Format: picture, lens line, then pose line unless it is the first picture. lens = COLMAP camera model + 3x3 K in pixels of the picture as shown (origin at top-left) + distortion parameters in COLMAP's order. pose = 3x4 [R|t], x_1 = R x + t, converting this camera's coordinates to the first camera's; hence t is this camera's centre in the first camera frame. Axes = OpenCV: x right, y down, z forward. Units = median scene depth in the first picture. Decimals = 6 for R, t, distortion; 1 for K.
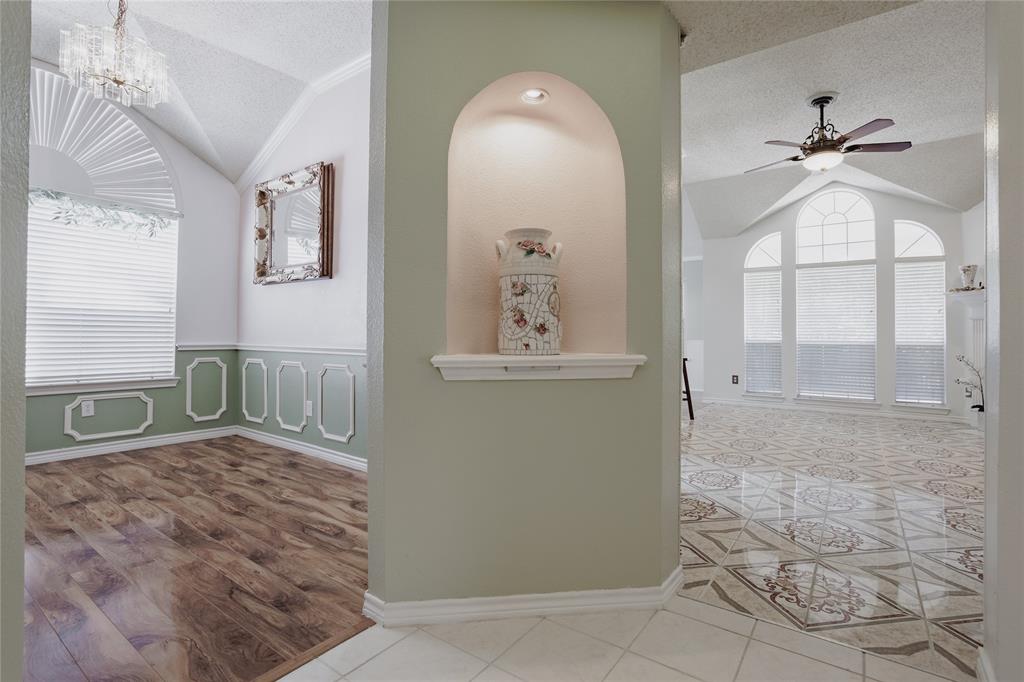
lens RADIAL K [[492.1, 0, 514.1], [0, 492.1, 327.5], [0, 0, 1]] dist [-0.064706, 0.031768]
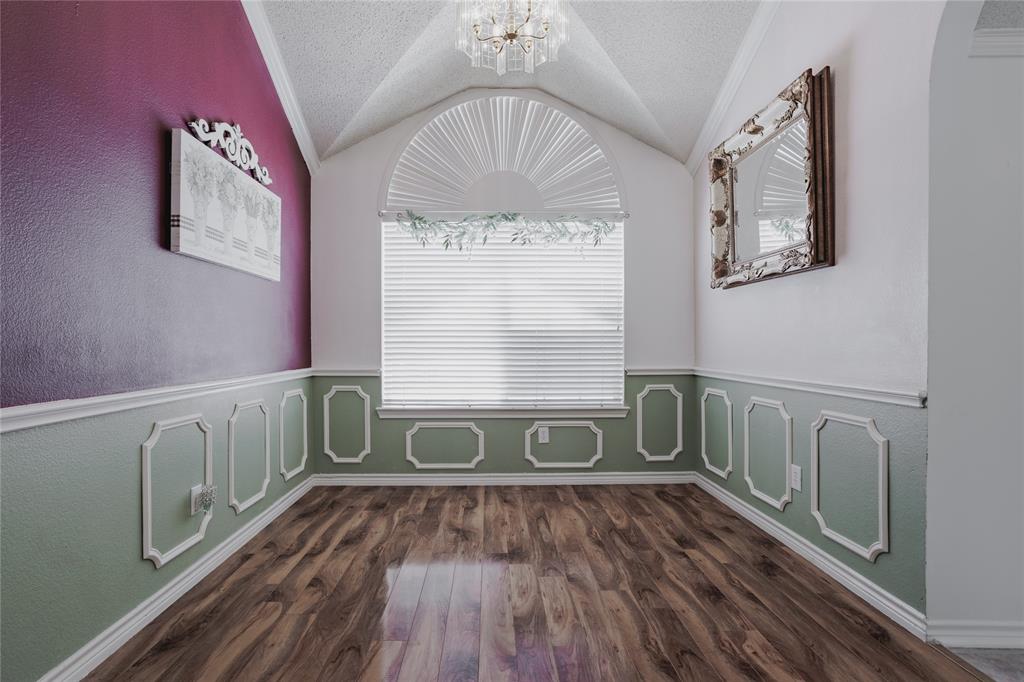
lens RADIAL K [[497.1, 0, 497.0], [0, 497.1, 342.8], [0, 0, 1]] dist [-0.045714, 0.029537]
pose [[0.587535, -0.011855, -0.809112, -0.130557], [0.018967, 0.999820, -0.000876, -0.013654], [0.808977, -0.014832, 0.587654, 0.310314]]
